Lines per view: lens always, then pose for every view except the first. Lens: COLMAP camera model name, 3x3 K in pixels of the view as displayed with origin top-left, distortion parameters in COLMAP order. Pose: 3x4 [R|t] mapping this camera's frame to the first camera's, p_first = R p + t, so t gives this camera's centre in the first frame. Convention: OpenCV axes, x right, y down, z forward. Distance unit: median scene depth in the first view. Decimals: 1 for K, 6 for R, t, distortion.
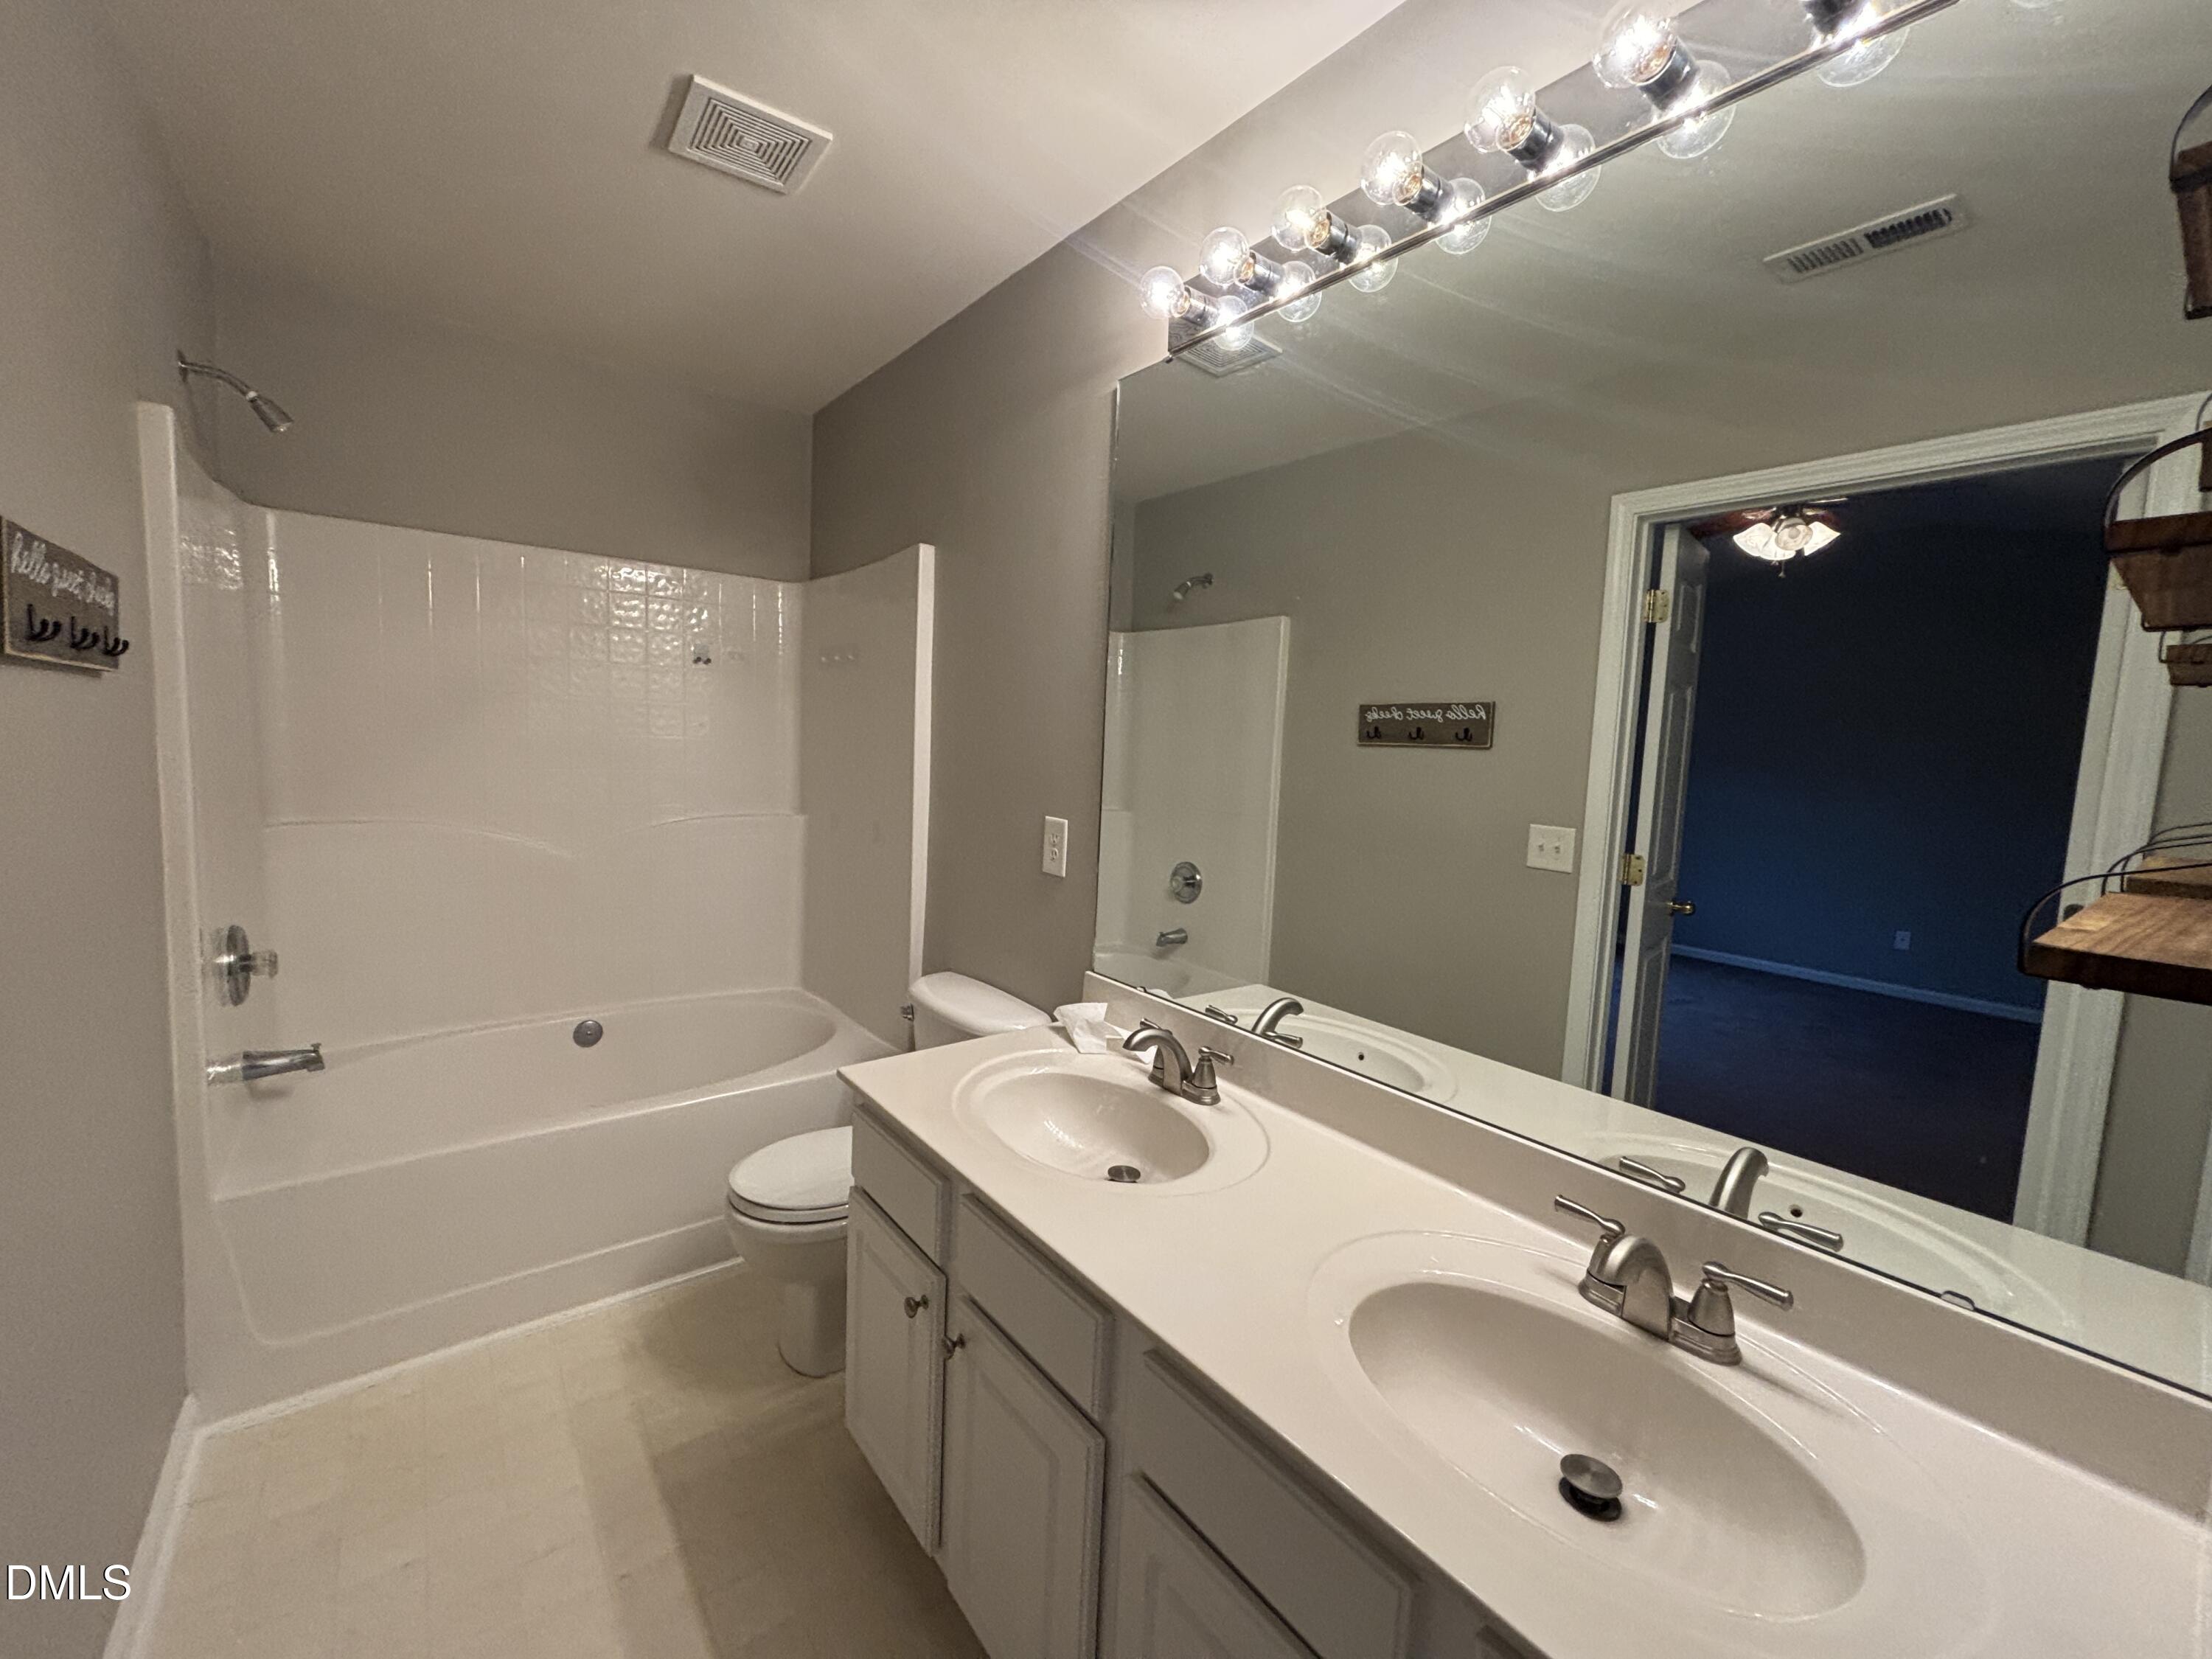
lens RADIAL K [[889.8, 0, 1099.7], [0, 889.8, 822.4], [0, 0, 1]] dist [-0.001682, 0.000535]
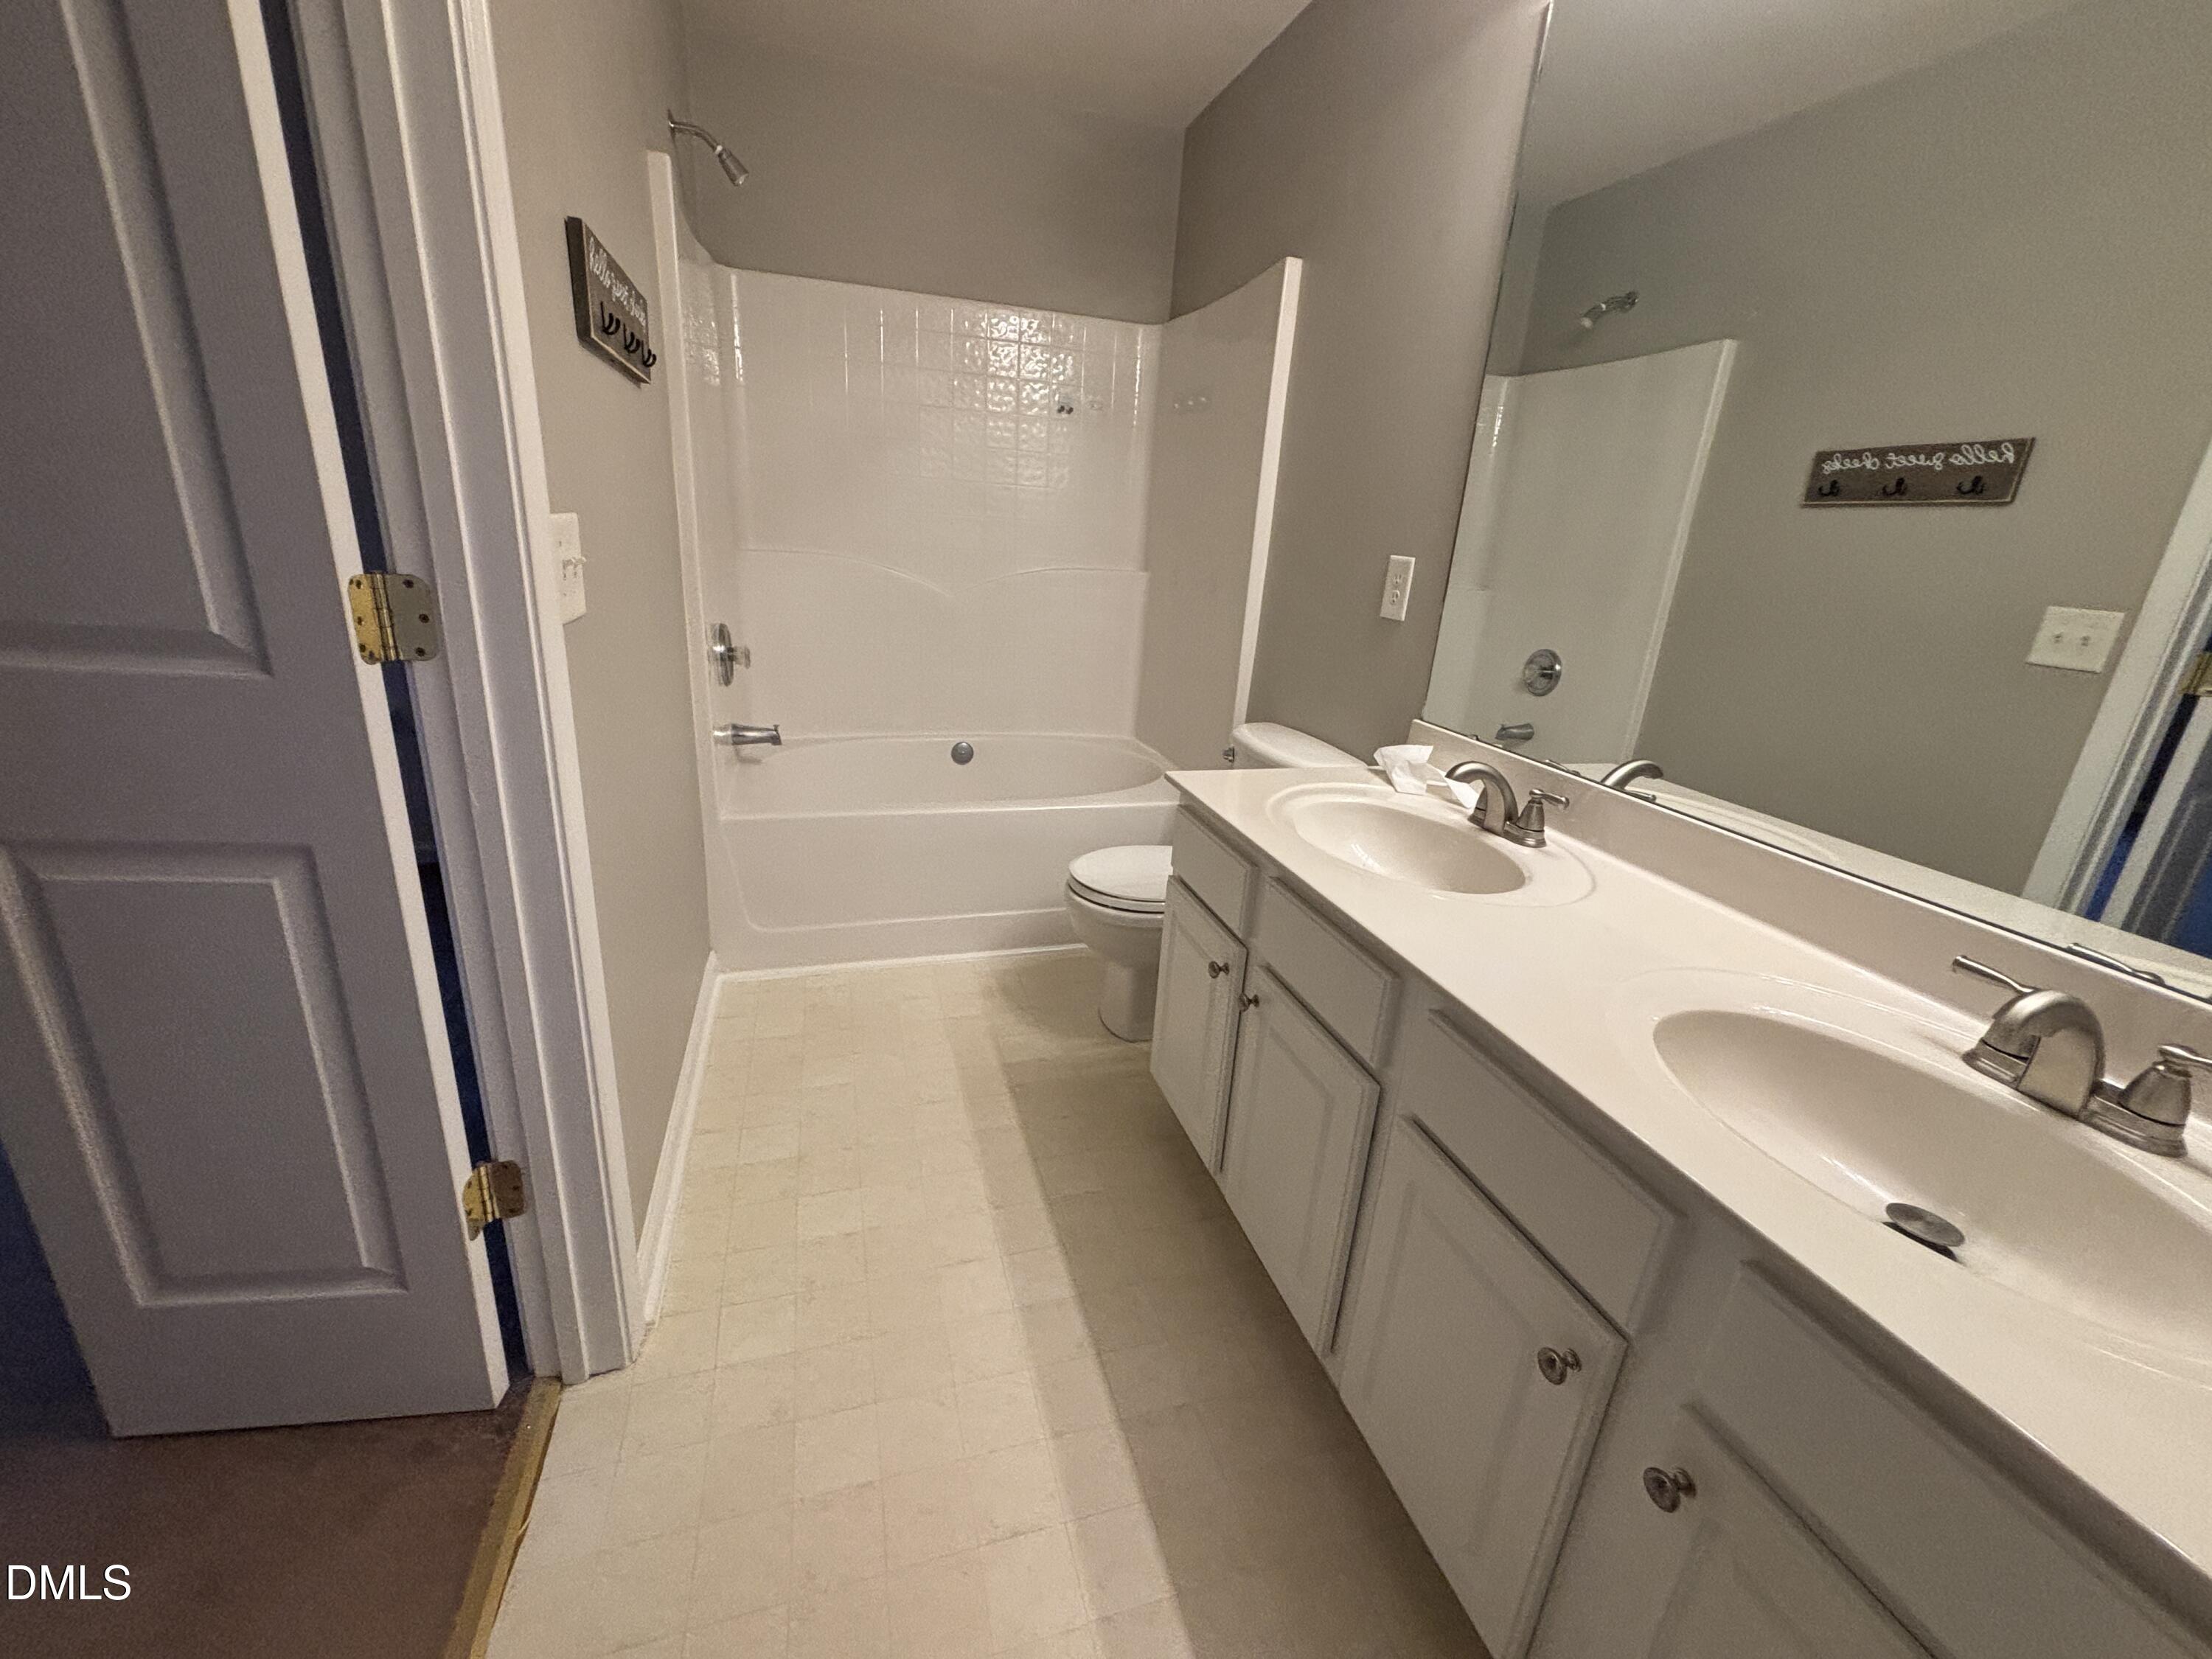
lens RADIAL K [[889.8, 0, 1099.8], [0, 889.8, 837.4], [0, 0, 1]] dist [-0.001682, 0.000535]
pose [[0.932388, 0.127957, -0.338054, 0.009232], [-0.055167, 0.974664, 0.216765, 0.109147], [0.357225, -0.183460, 0.915823, -0.041547]]
